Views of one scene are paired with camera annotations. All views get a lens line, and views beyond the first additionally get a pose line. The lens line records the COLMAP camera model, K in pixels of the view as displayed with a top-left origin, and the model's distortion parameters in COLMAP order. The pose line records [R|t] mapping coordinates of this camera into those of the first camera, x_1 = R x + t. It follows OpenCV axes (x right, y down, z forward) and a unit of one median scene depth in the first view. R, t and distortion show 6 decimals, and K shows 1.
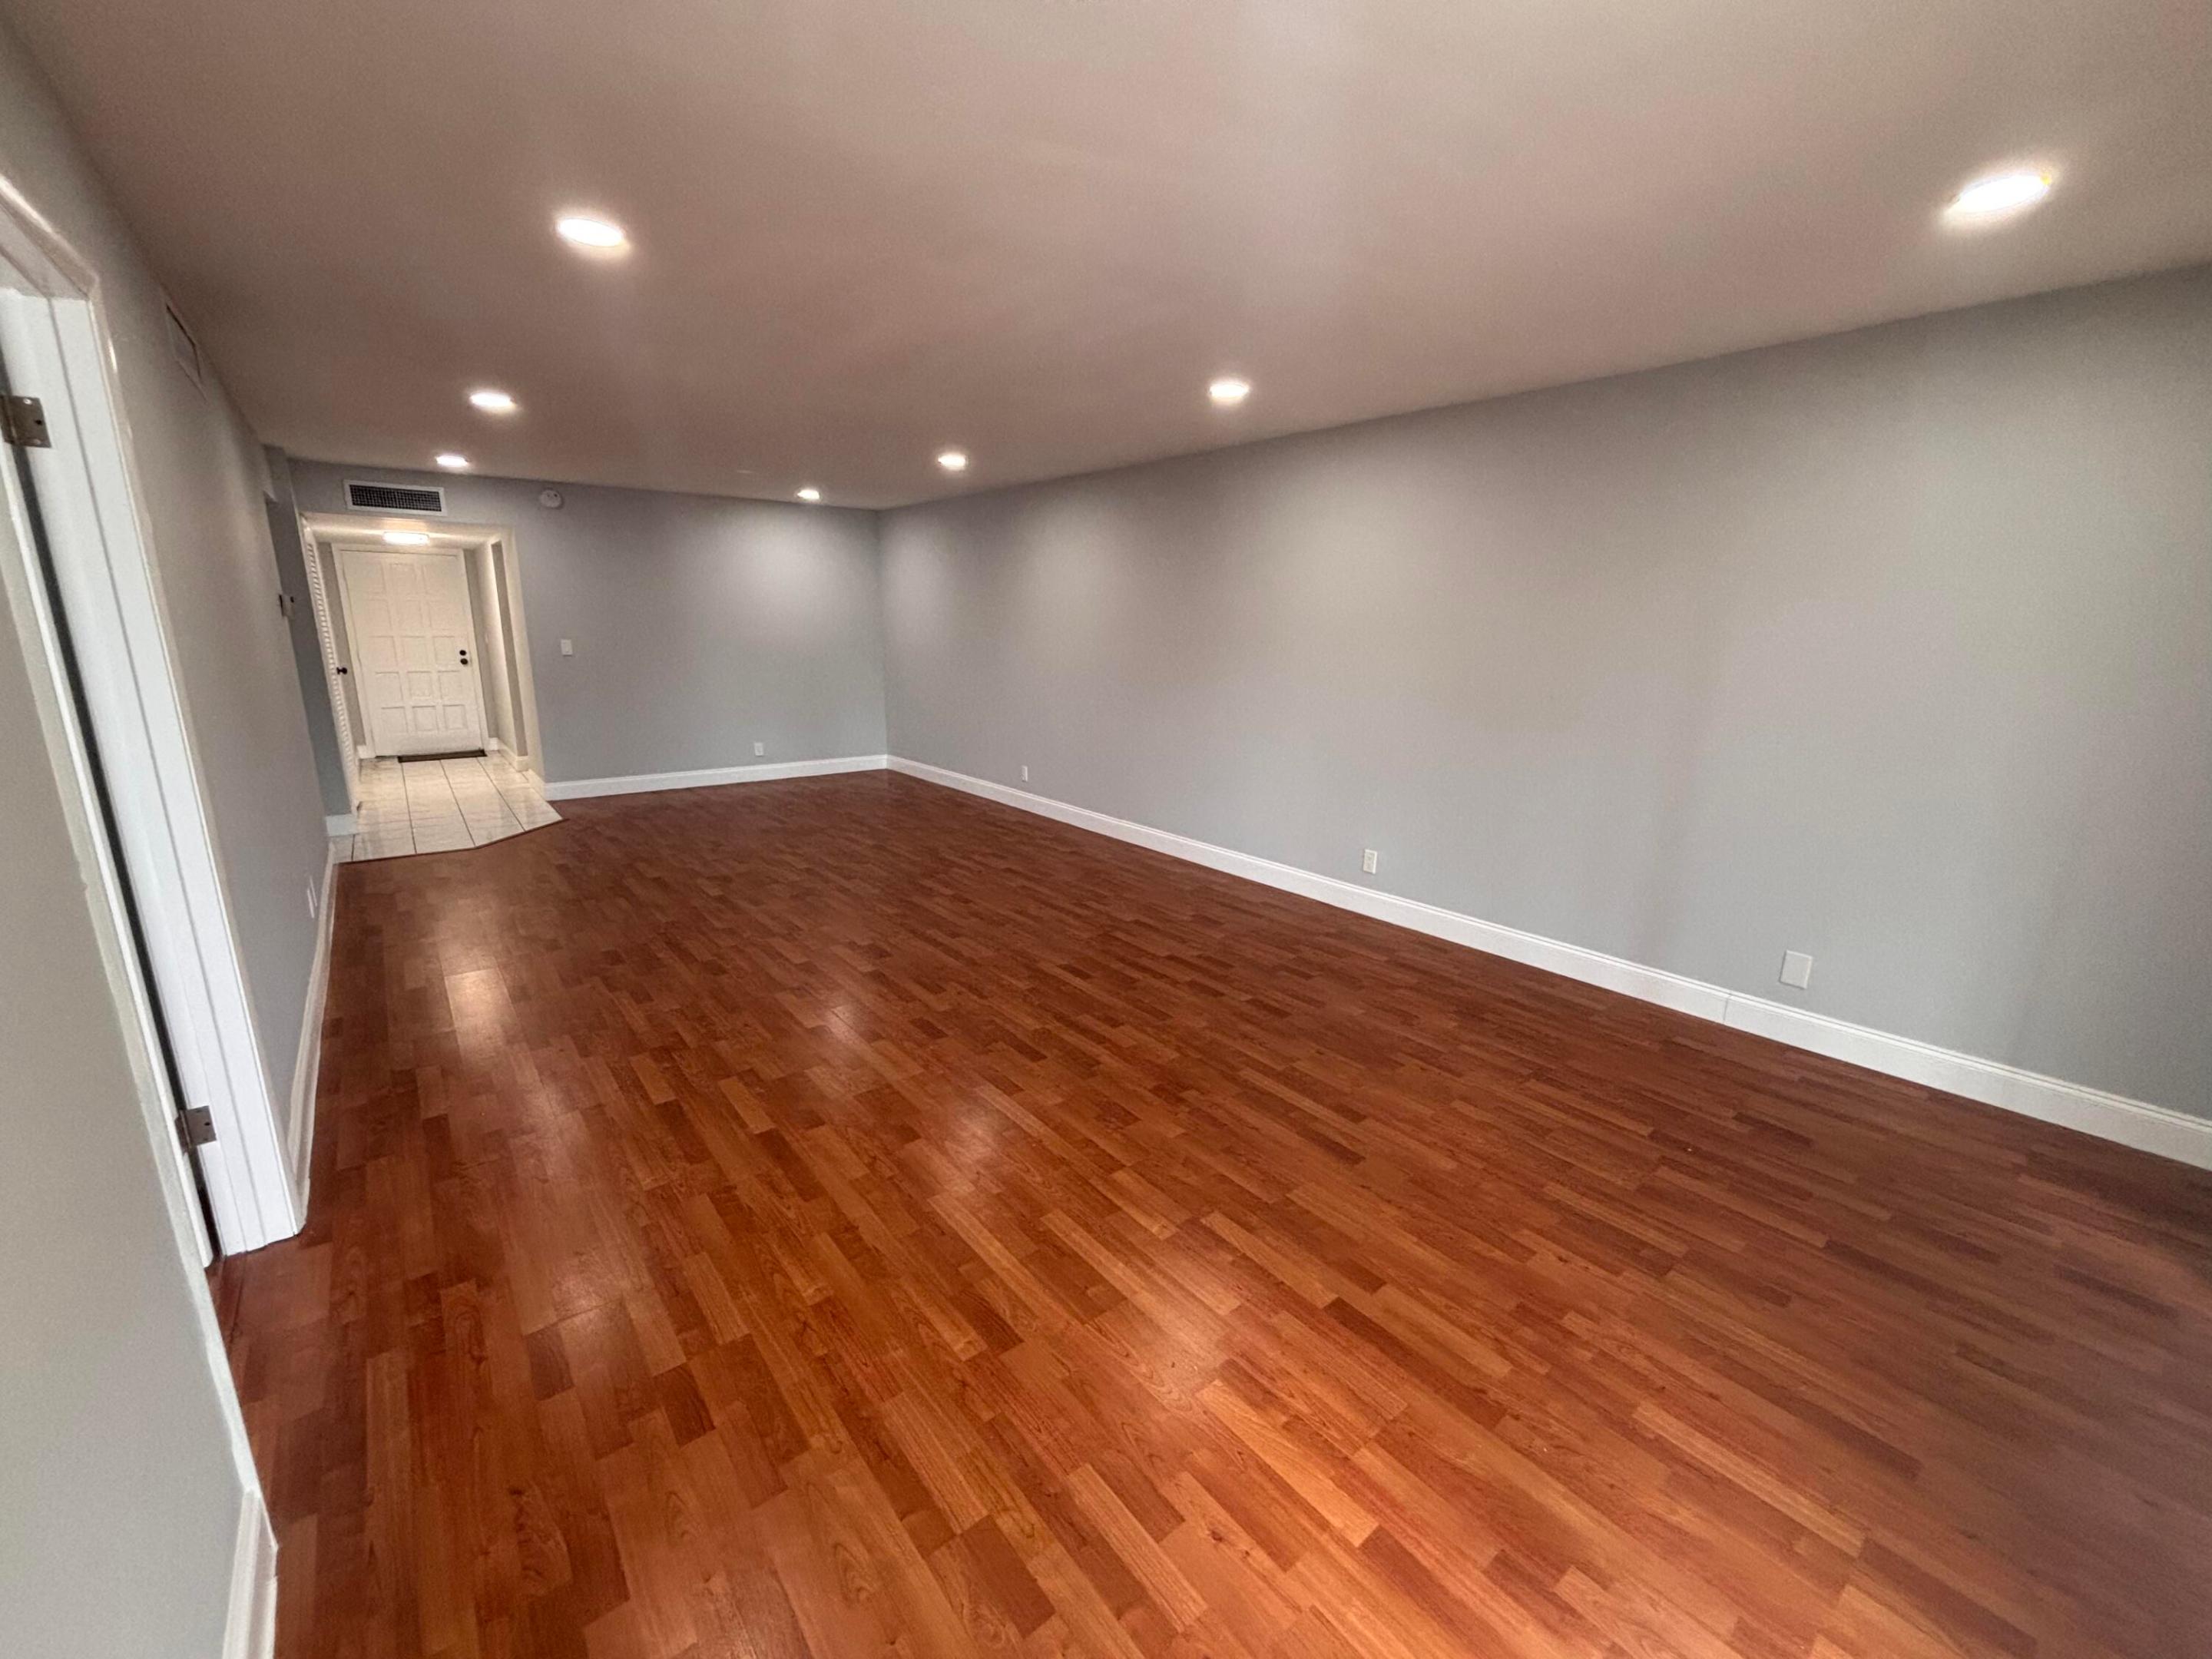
lens RADIAL K [[899.4, 0, 1090.7], [0, 899.4, 825.7], [0, 0, 1]] dist [0.000103, 0.000712]
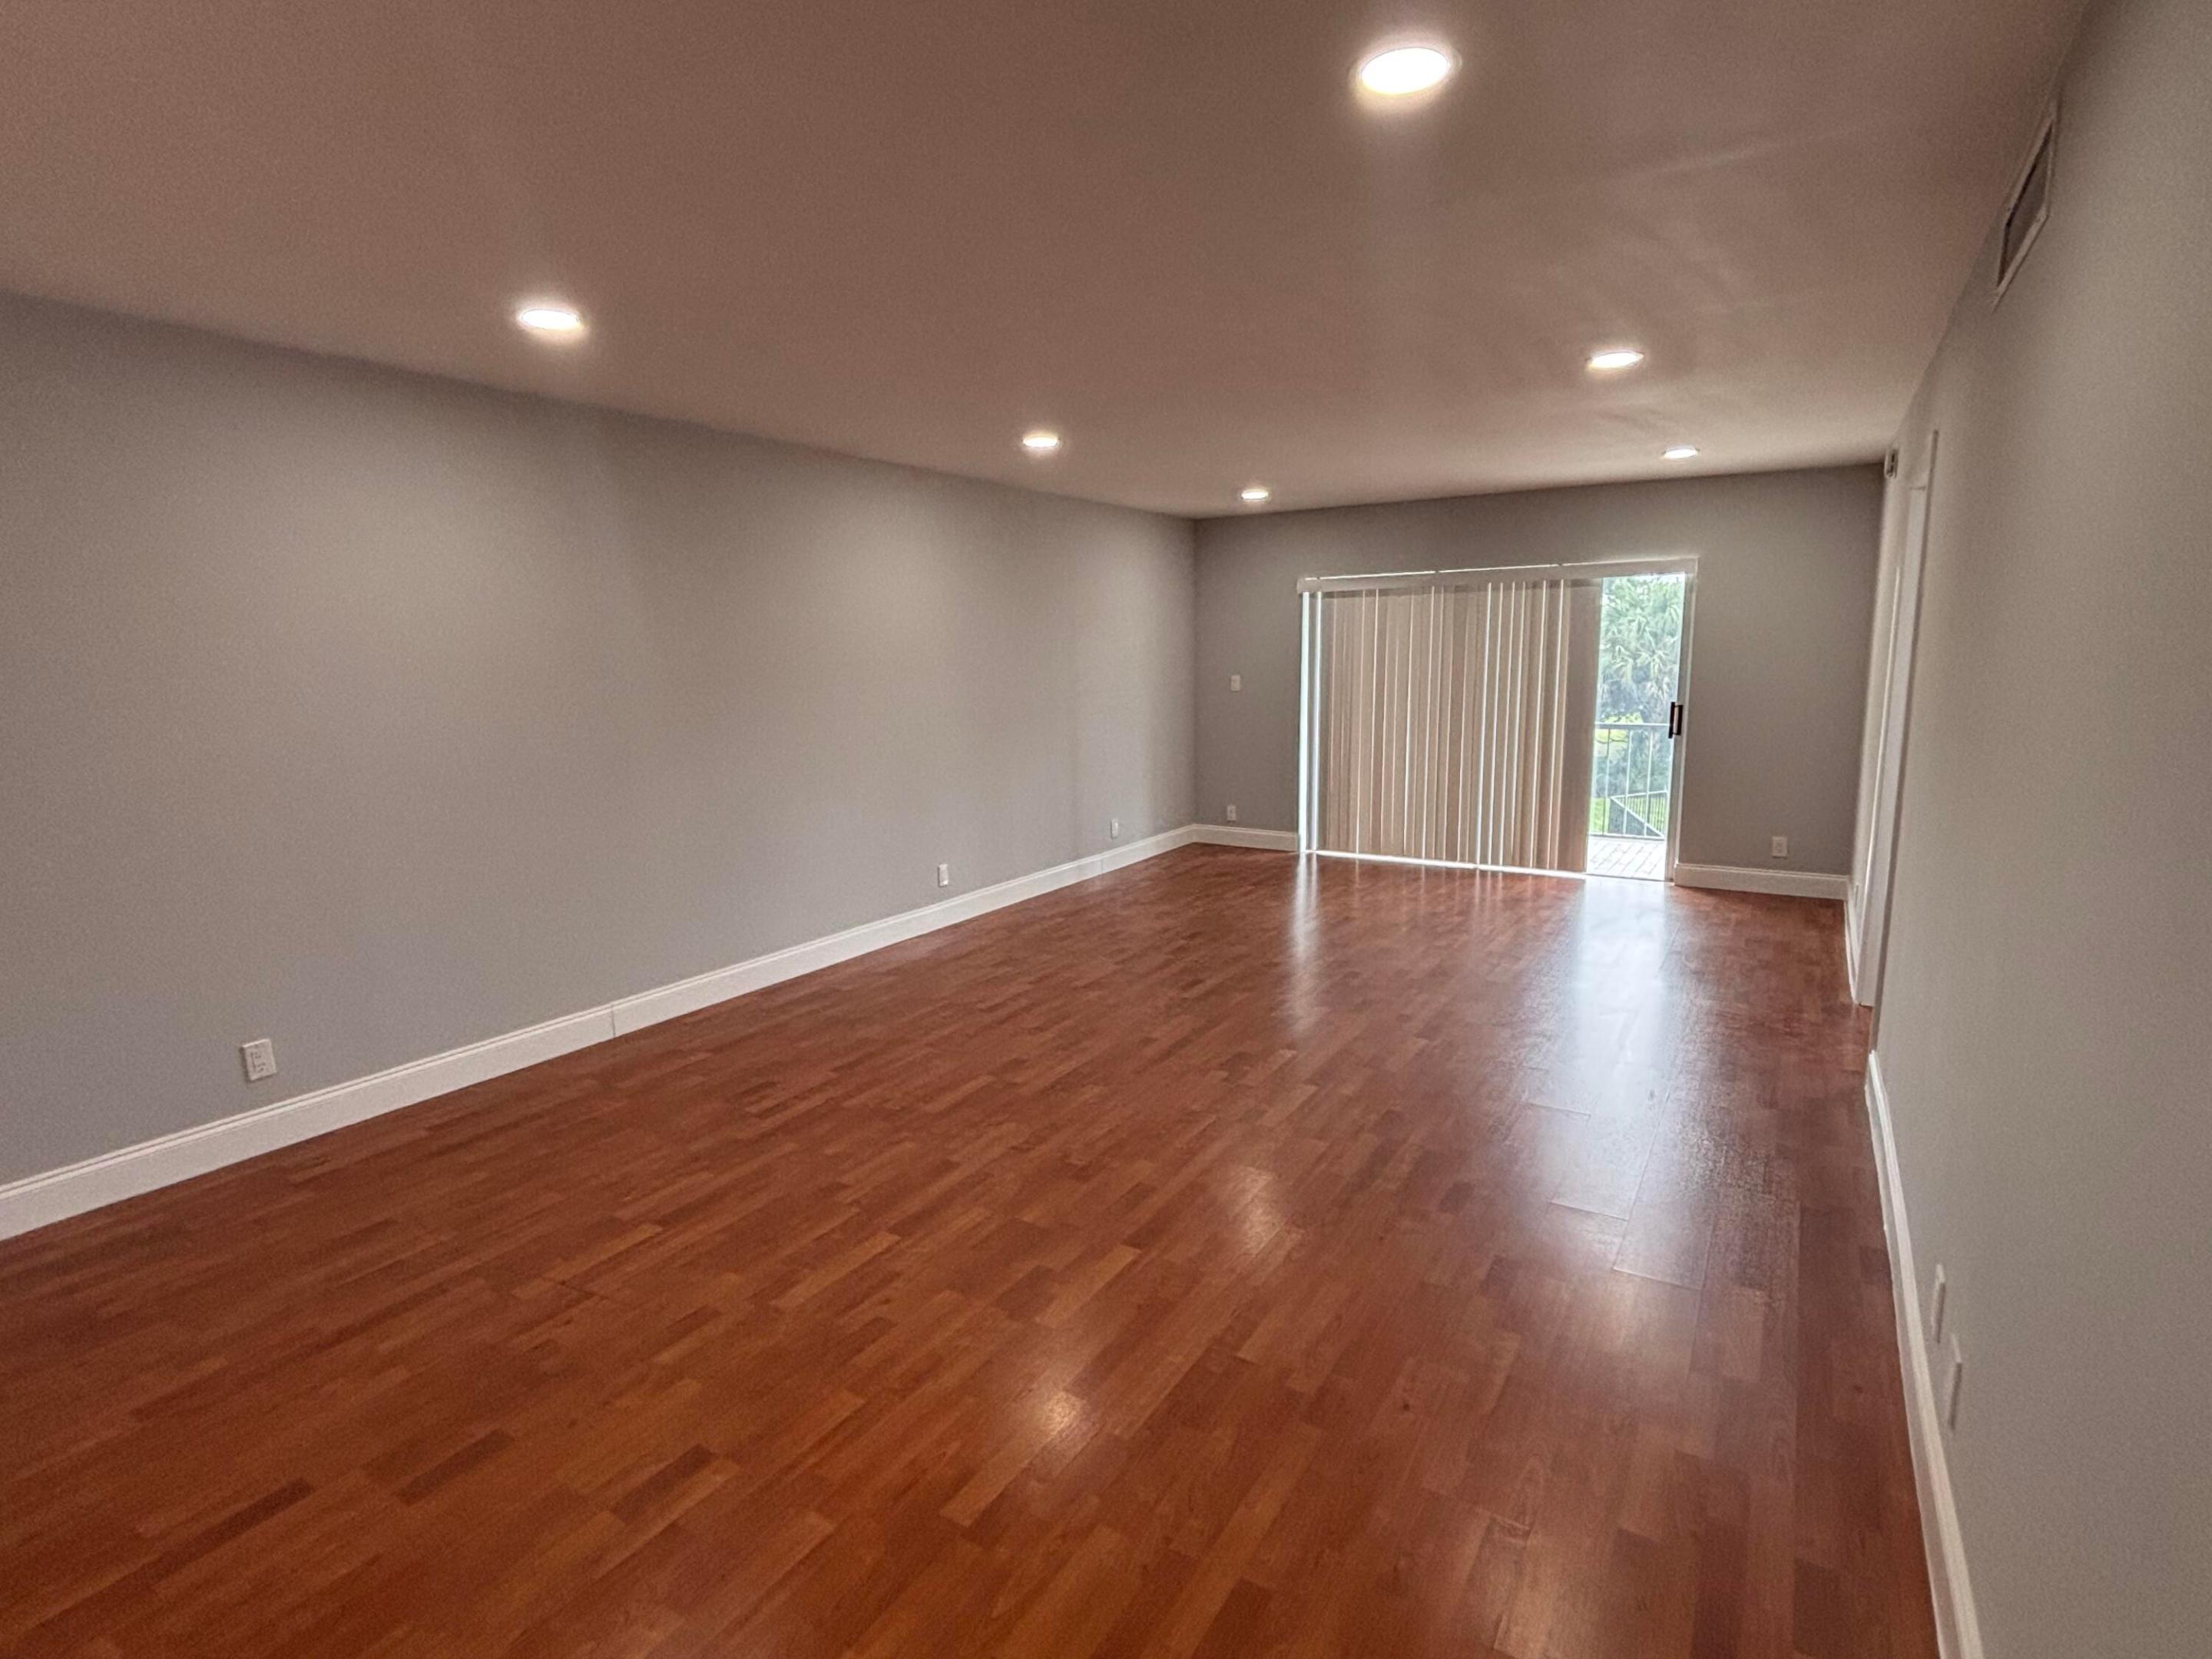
lens RADIAL K [[1079.2, 0, 1106.0], [0, 1079.2, 829.5], [0, 0, 1]] dist [0.038607, -0.059300]
pose [[-0.324321, -0.170090, 0.930530, -0.810474], [0.224127, 0.941874, 0.250280, -0.250079], [-0.919012, 0.289728, -0.267348, 0.982044]]
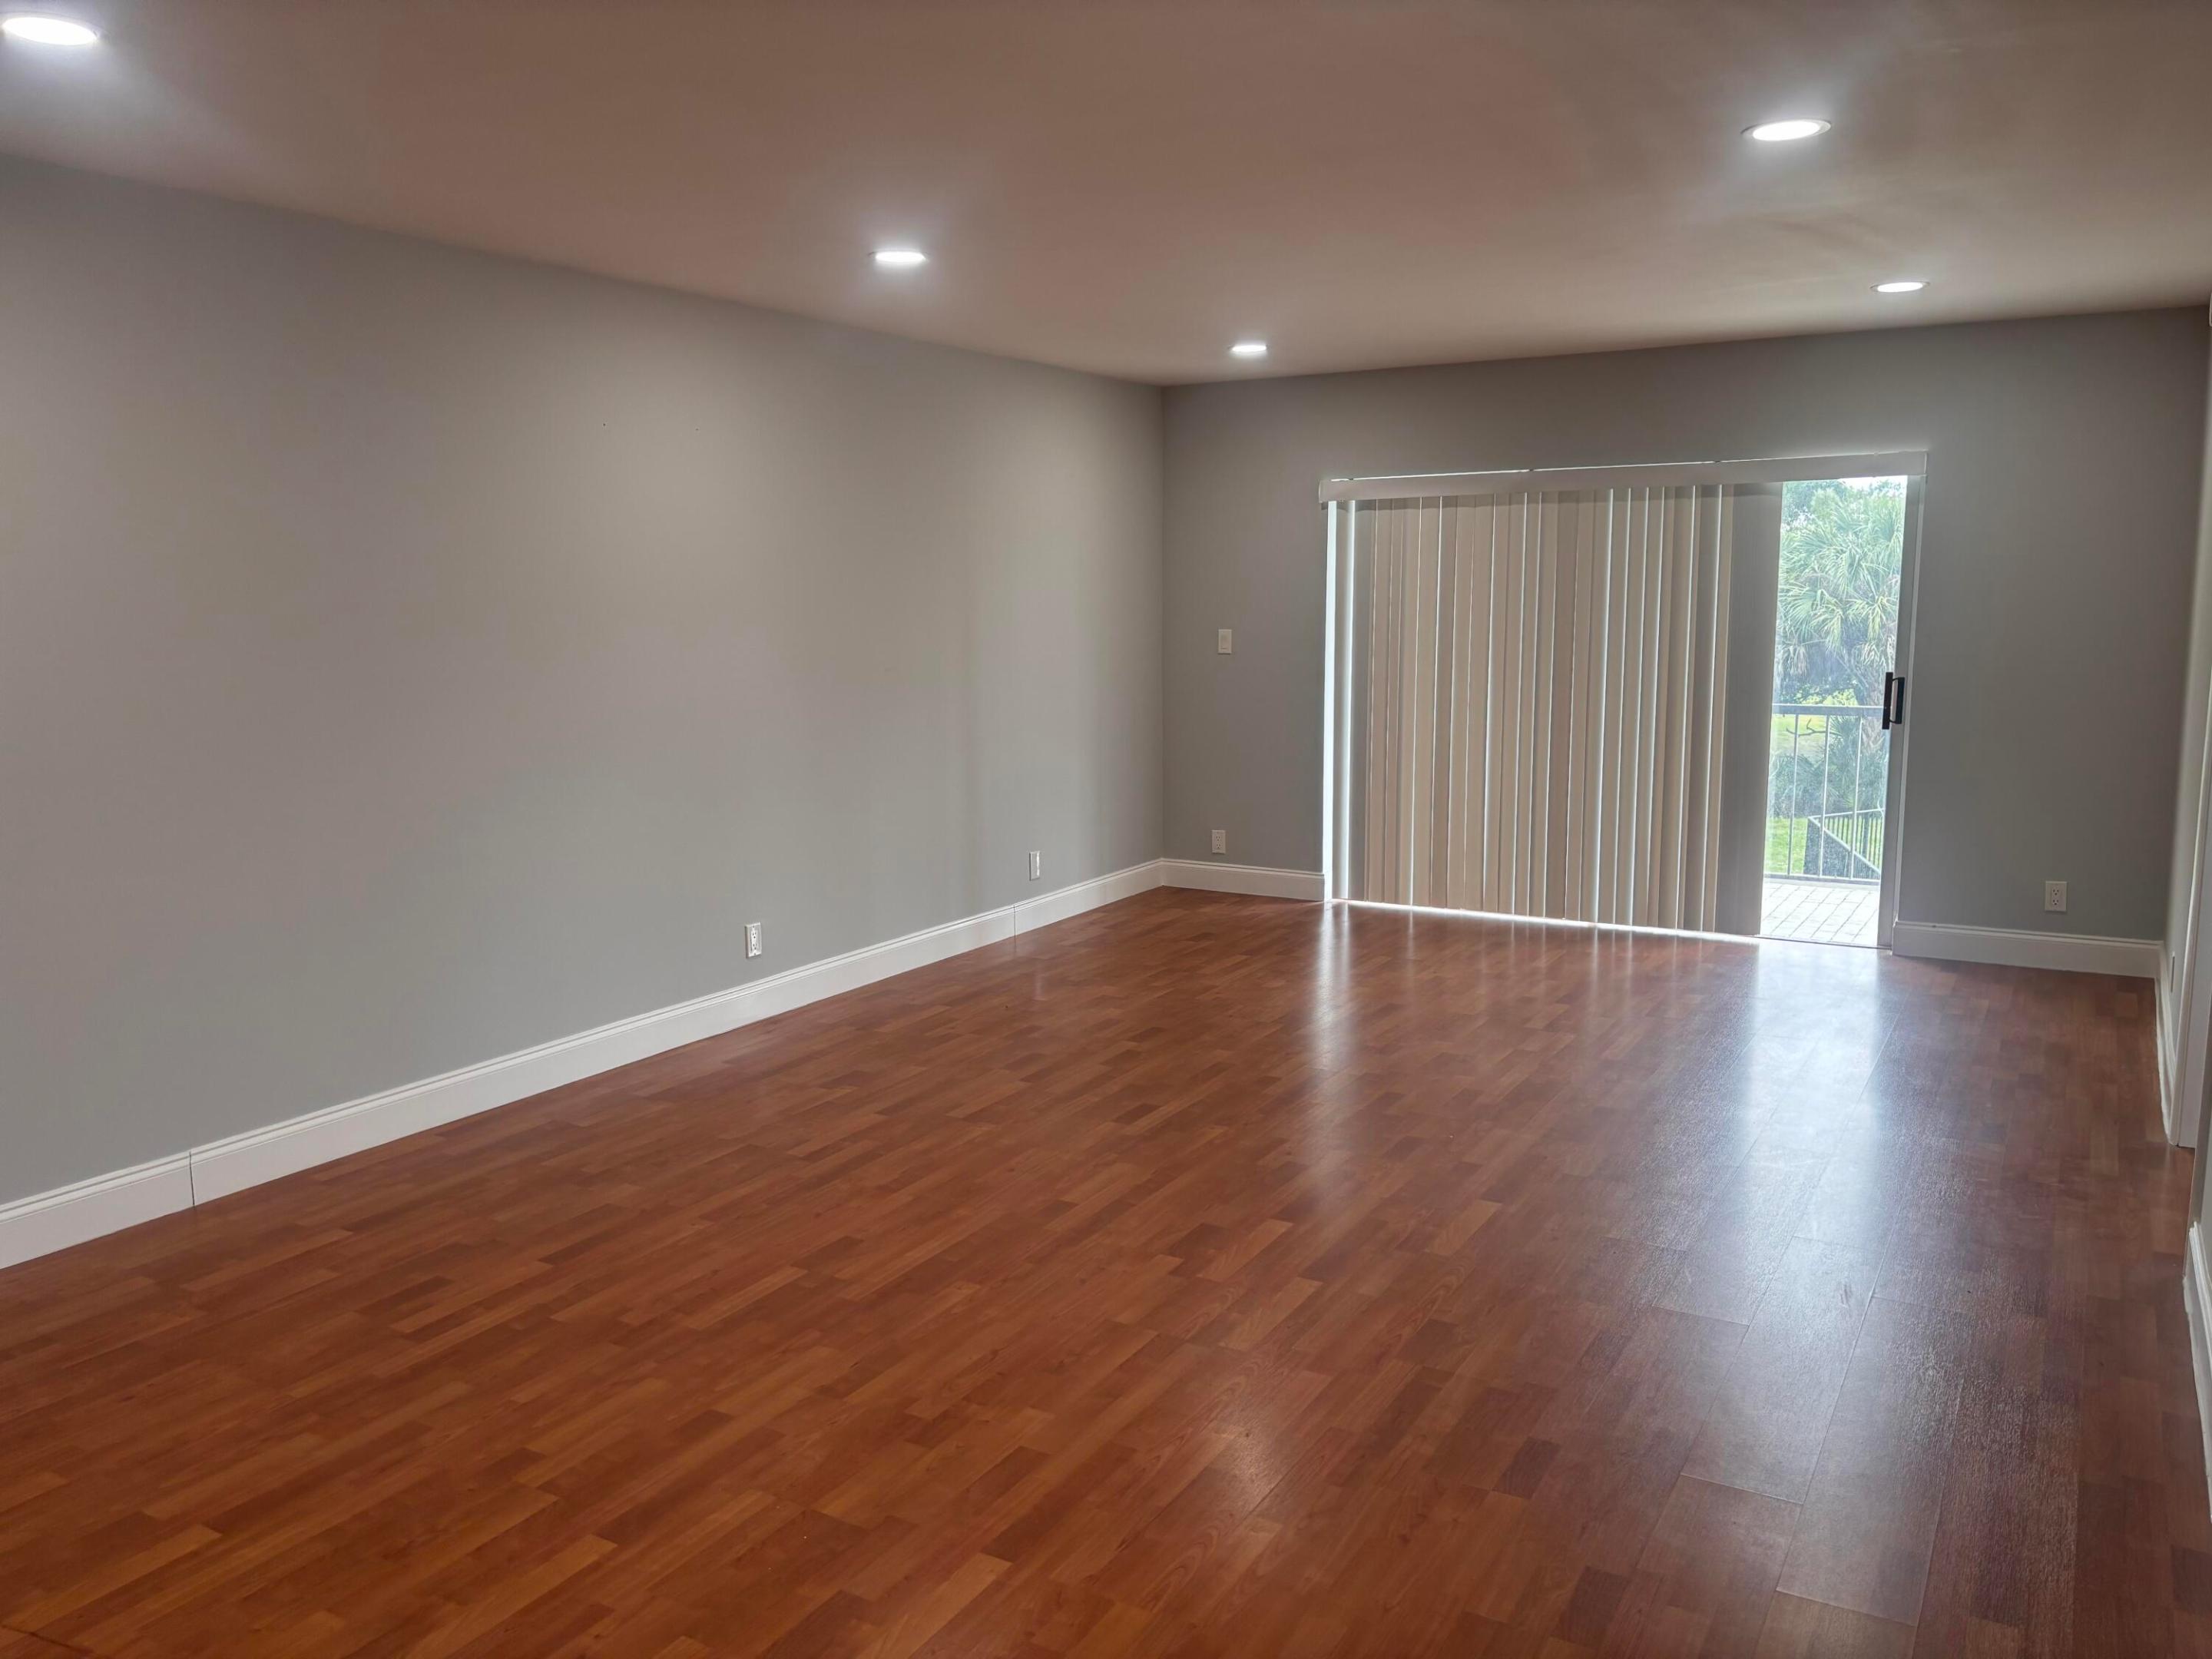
lens RADIAL K [[1640.2, 0, 1104.4], [0, 1640.2, 843.6], [0, 0, 1]] dist [0.033628, -0.028343]
pose [[-0.350562, -0.159467, 0.922863, -0.788135], [0.215242, 0.945301, 0.245107, -0.237929], [-0.911470, 0.284564, -0.297063, 0.945363]]
